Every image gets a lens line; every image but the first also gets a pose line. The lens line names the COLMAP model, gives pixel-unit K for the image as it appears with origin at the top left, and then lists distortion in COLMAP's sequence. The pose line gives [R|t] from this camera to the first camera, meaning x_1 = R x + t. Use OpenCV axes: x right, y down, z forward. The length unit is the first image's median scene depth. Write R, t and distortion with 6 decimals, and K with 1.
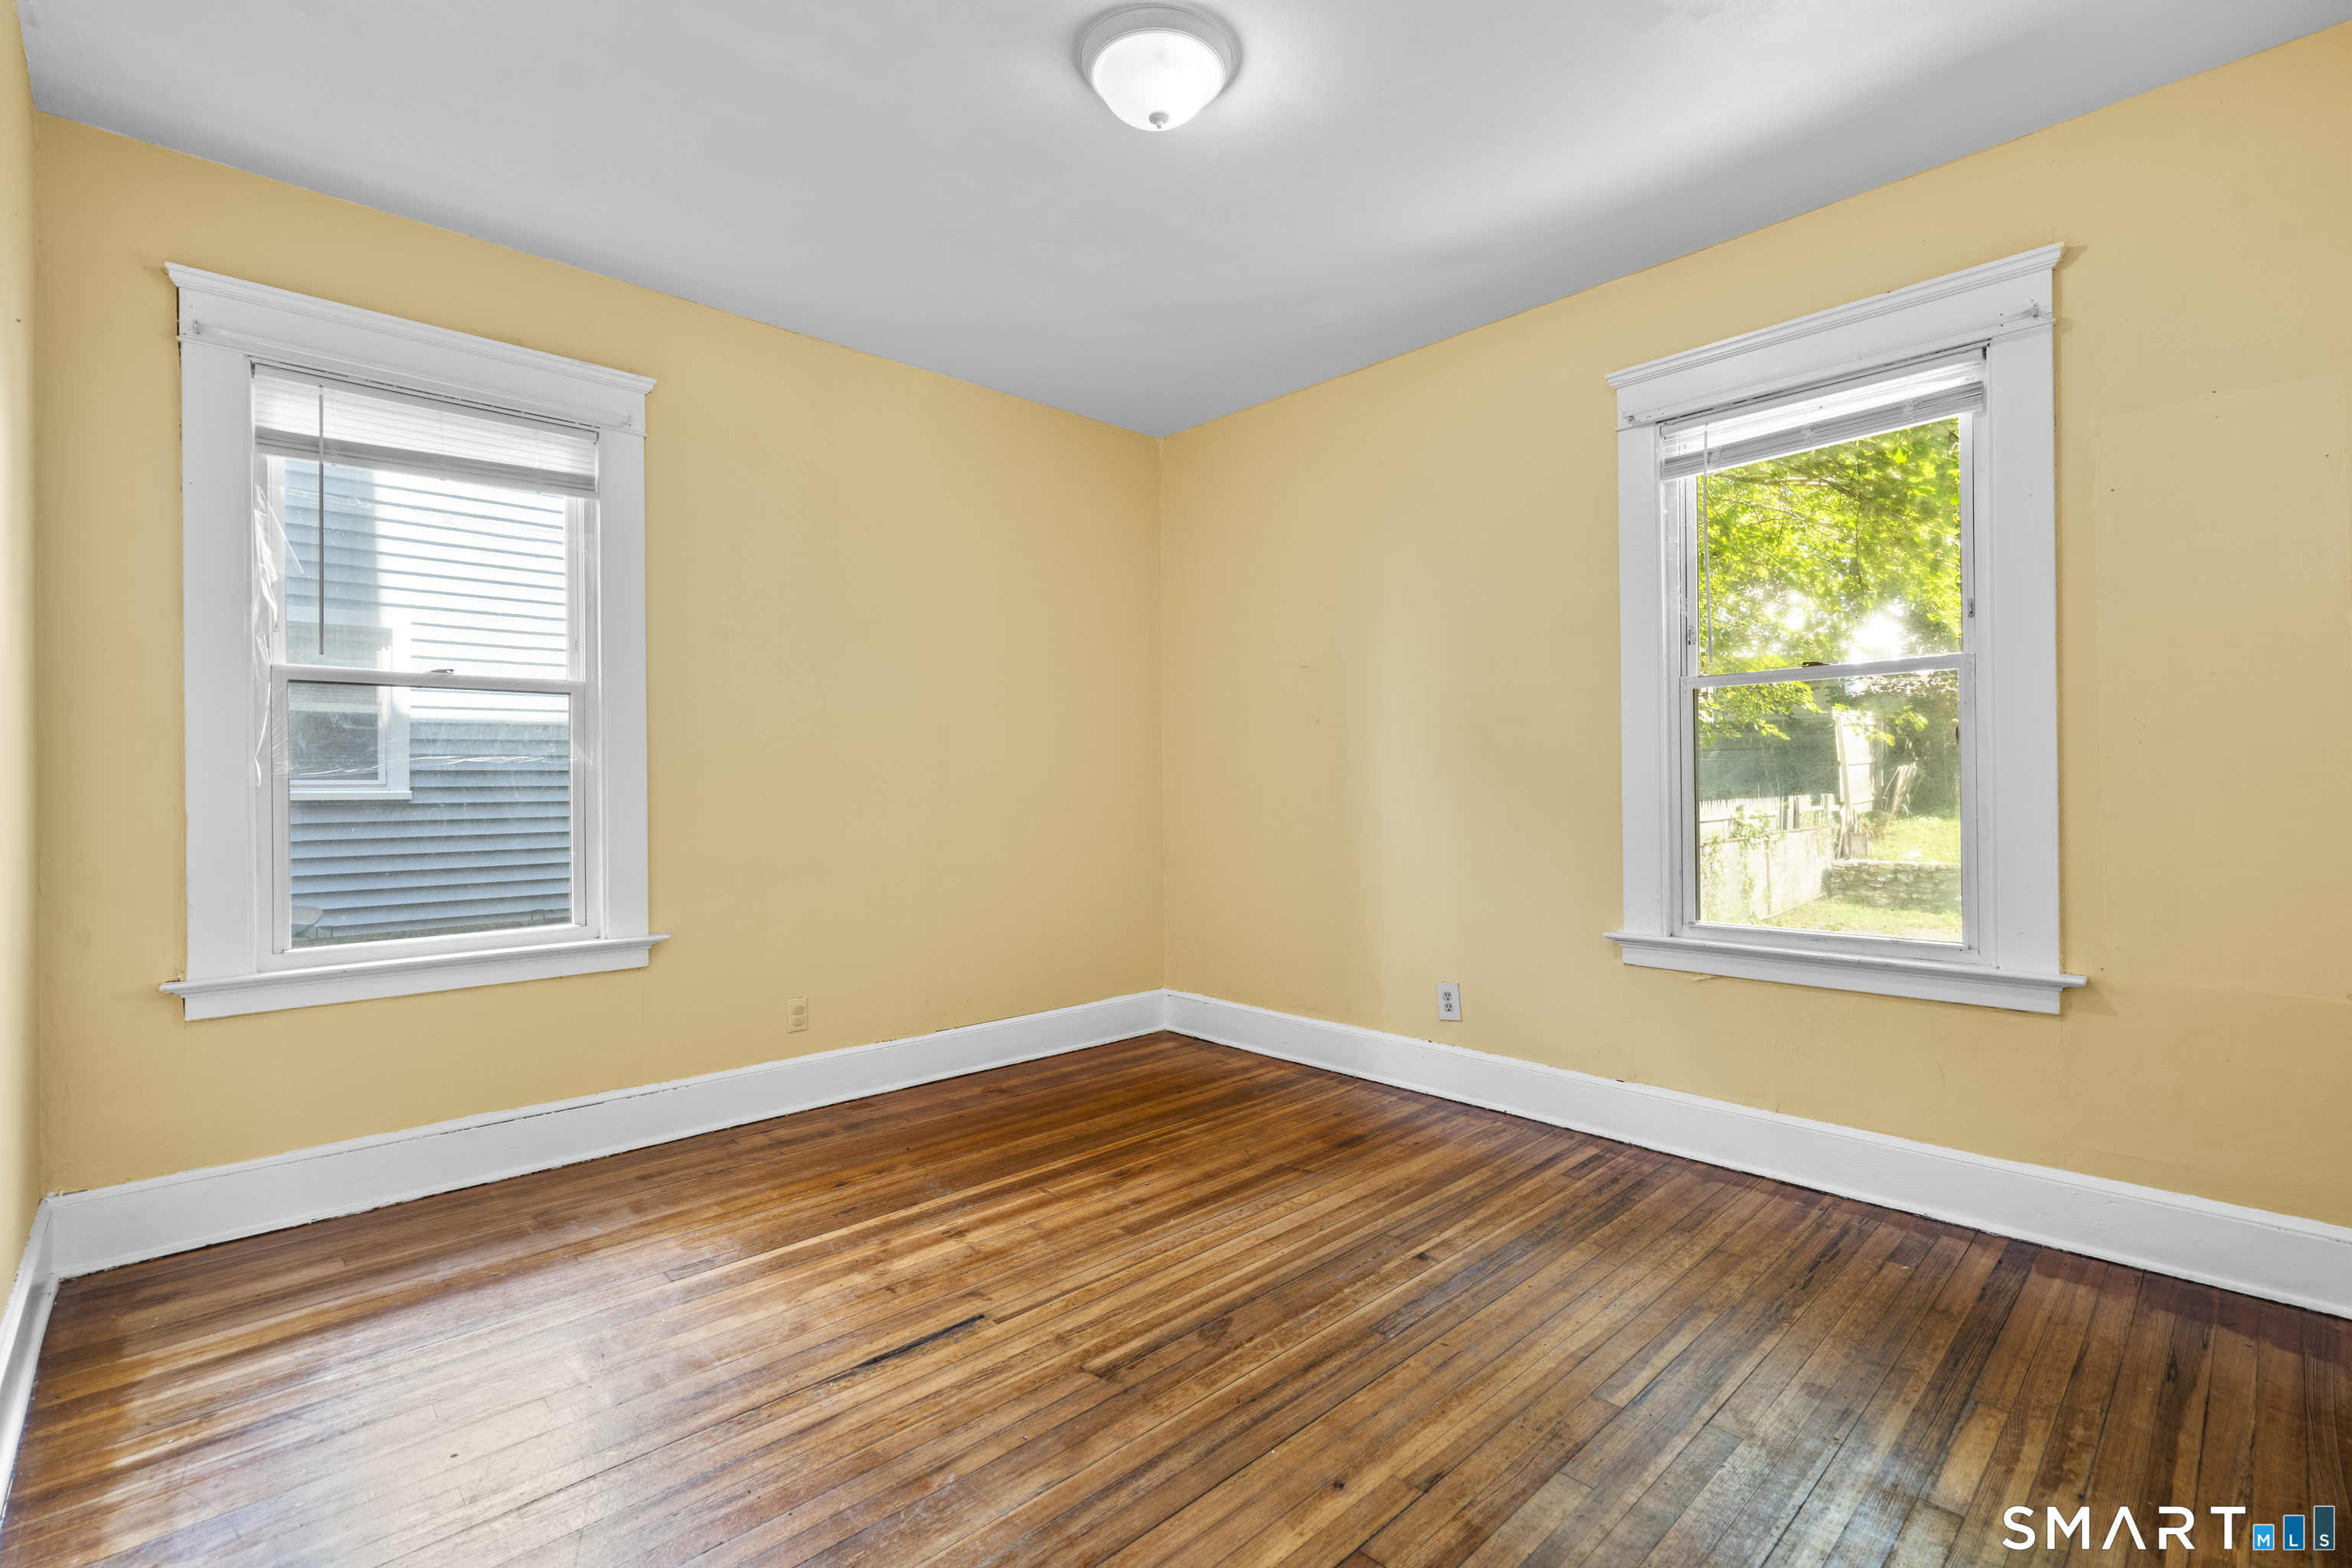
lens RADIAL K [[1059.0, 0, 1182.1], [0, 1059.0, 782.8], [0, 0, 1]] dist [-0.006749, 0.004032]
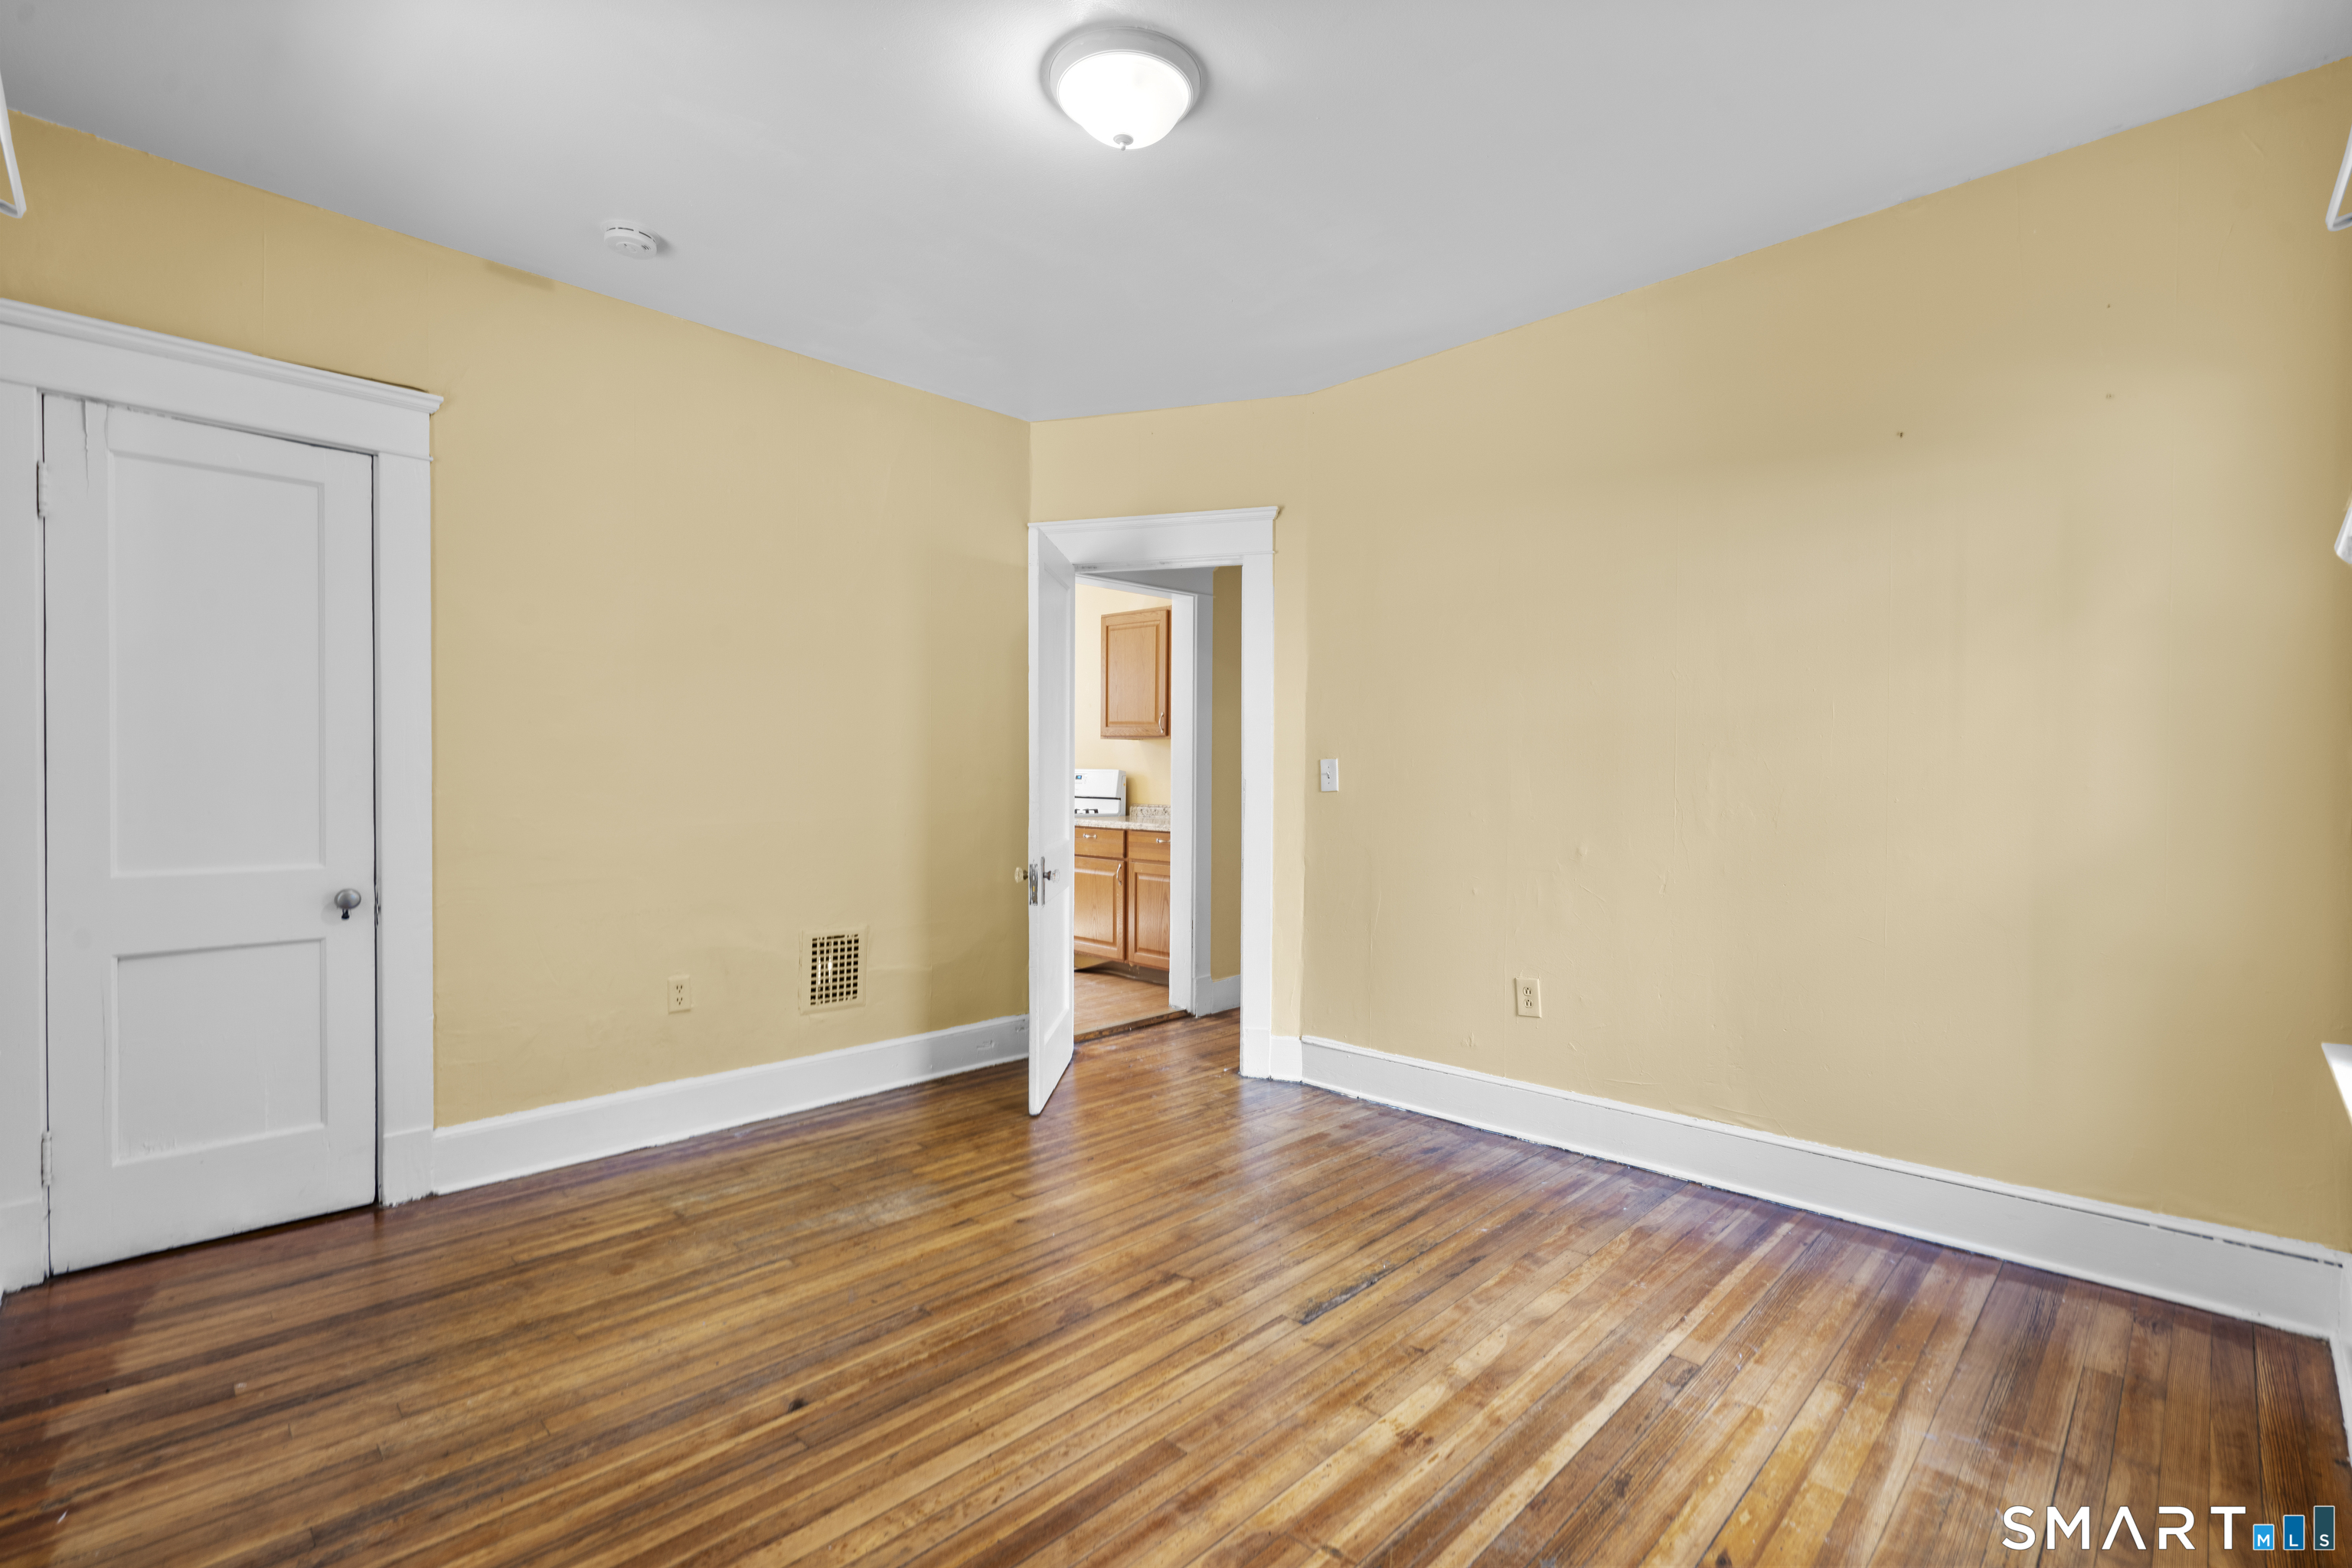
lens RADIAL K [[1059.0, 0, 1182.1], [0, 1059.0, 782.8], [0, 0, 1]] dist [-0.006749, 0.004032]
pose [[-0.999601, 0.005152, -0.027786, -0.045371], [0.004817, 0.999915, 0.012110, -0.028474], [0.027846, 0.011972, -0.999541, 1.901679]]
